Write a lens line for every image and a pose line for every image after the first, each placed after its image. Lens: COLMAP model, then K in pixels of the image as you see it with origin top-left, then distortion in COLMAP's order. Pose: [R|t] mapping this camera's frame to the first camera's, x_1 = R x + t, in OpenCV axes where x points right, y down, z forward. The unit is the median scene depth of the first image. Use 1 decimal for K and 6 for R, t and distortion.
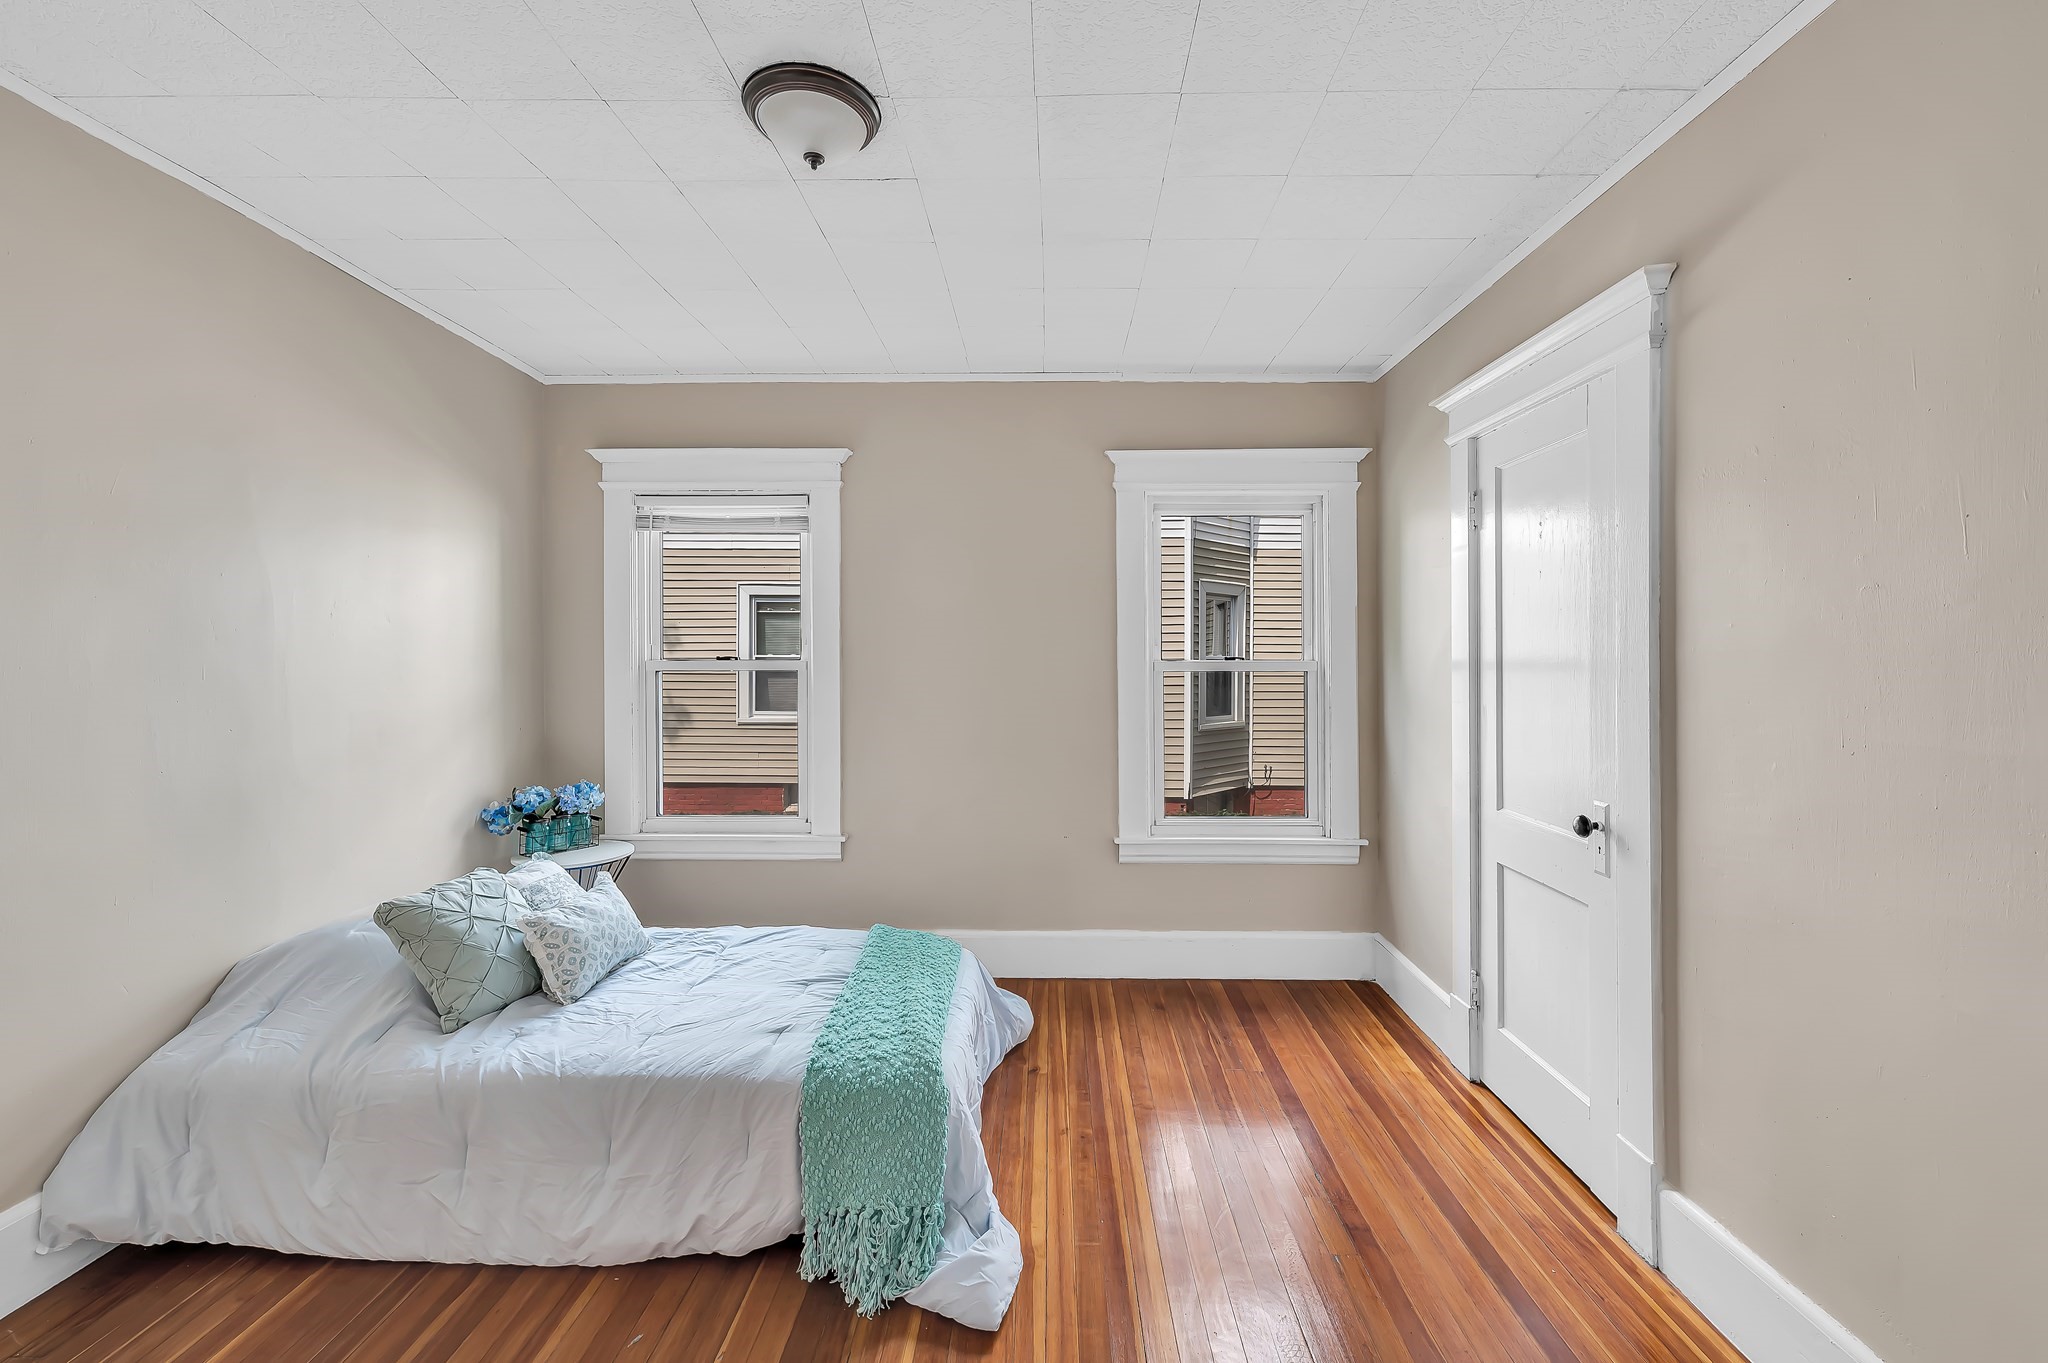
lens RADIAL K [[822.5, 0, 1034.2], [0, 822.5, 653.6], [0, 0, 1]] dist [-0.000504, -0.000701]
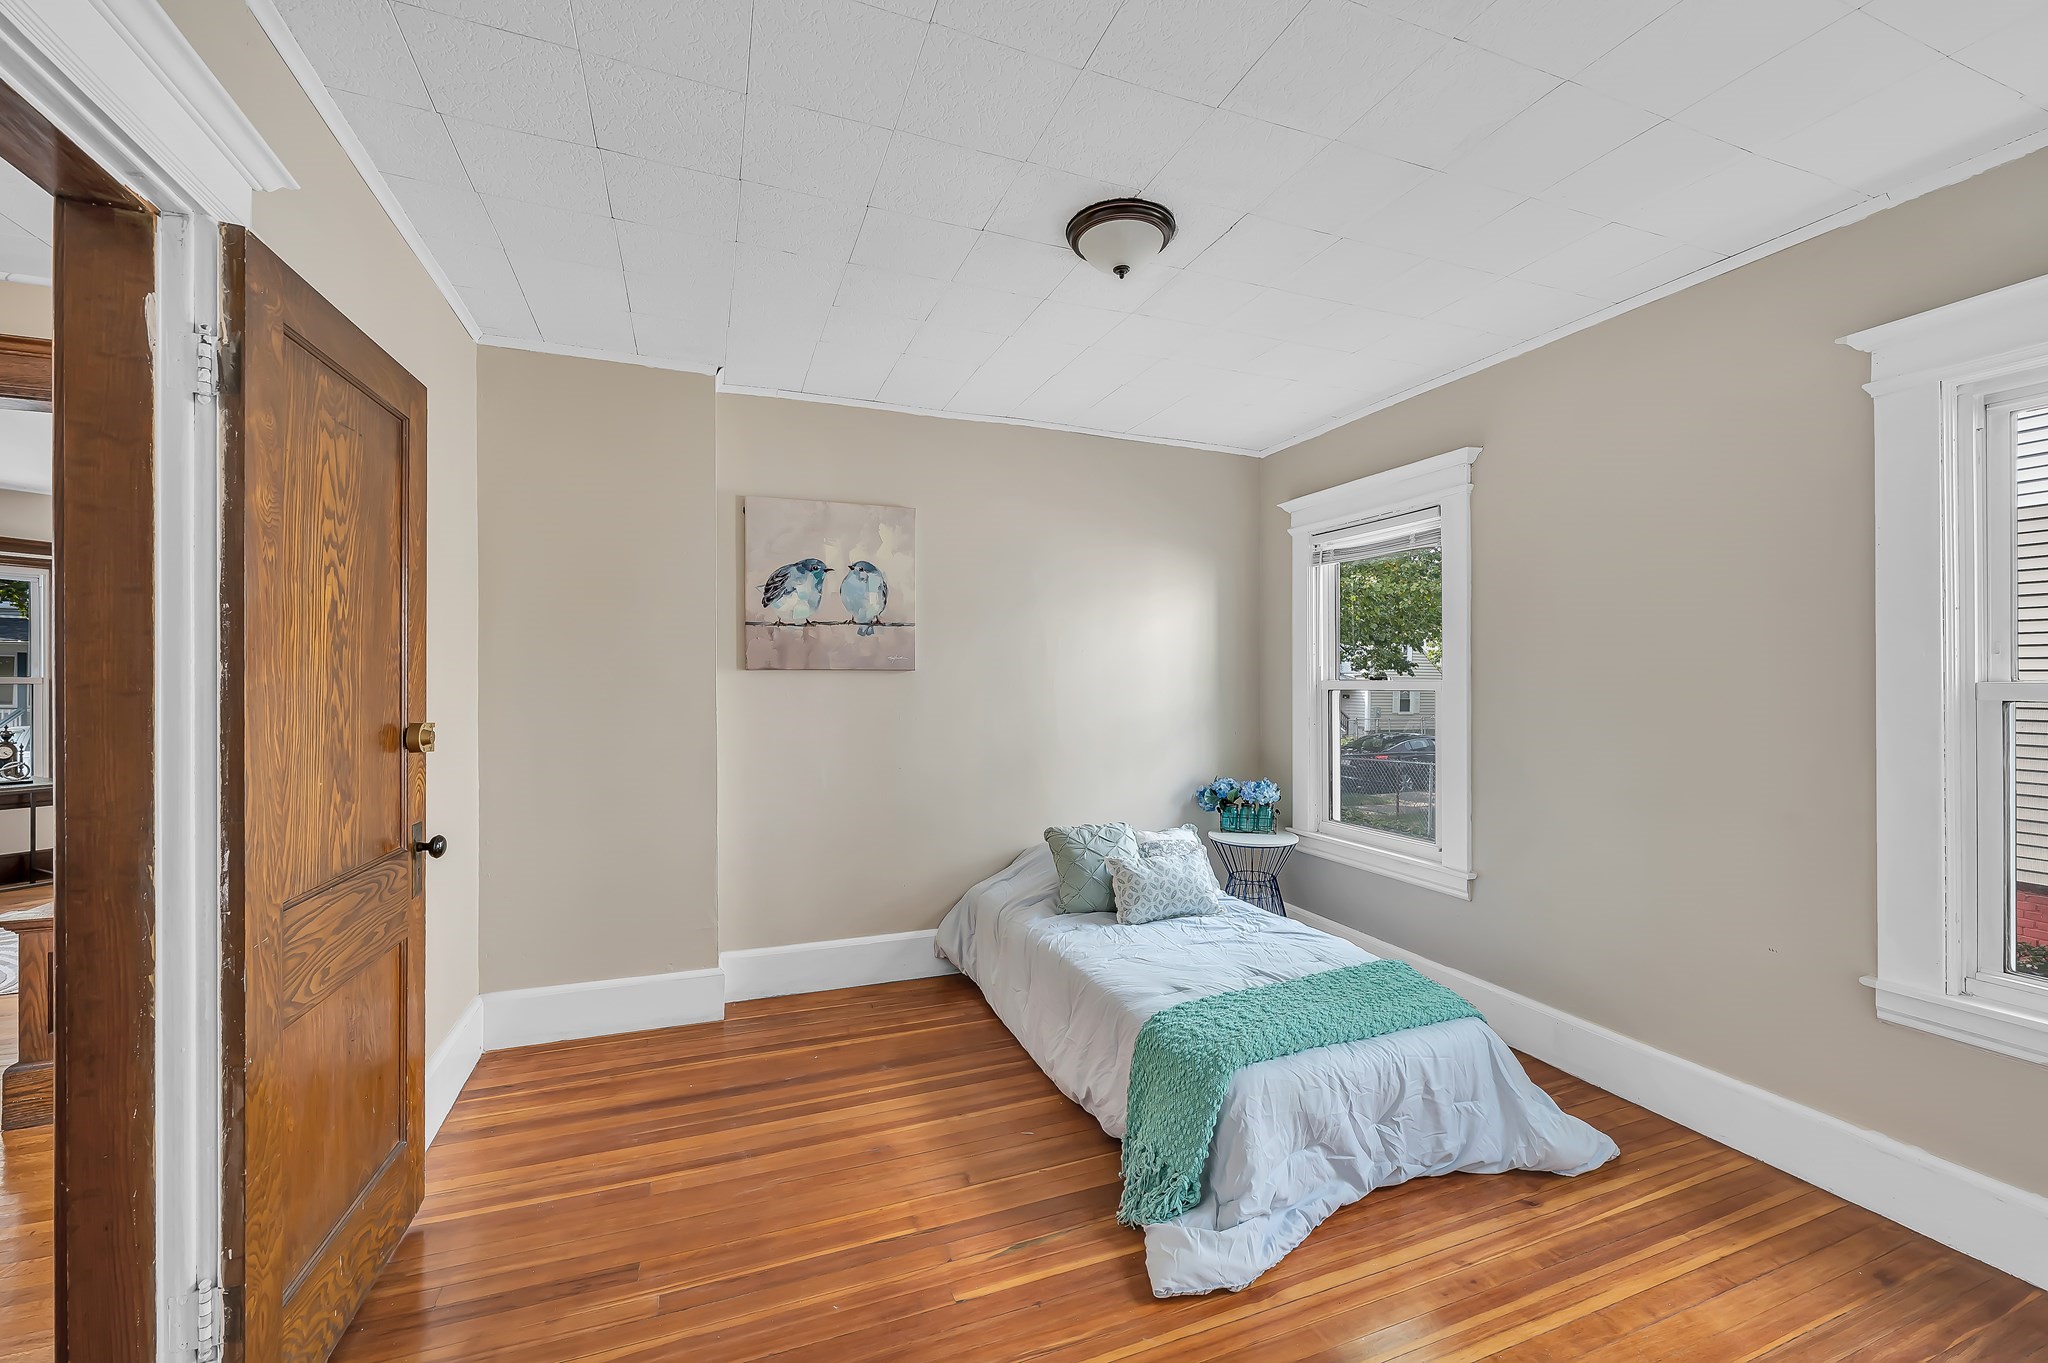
lens RADIAL K [[812.9, 0, 1024.0], [0, 812.9, 681.5], [0, 0, 1]] dist [-0.000472, -0.000177]
pose [[0.378736, 0.002236, -0.925502, 0.585424], [0.004096, 0.999983, 0.004093, 0.005319], [0.925496, -0.005341, 0.378721, 0.290216]]
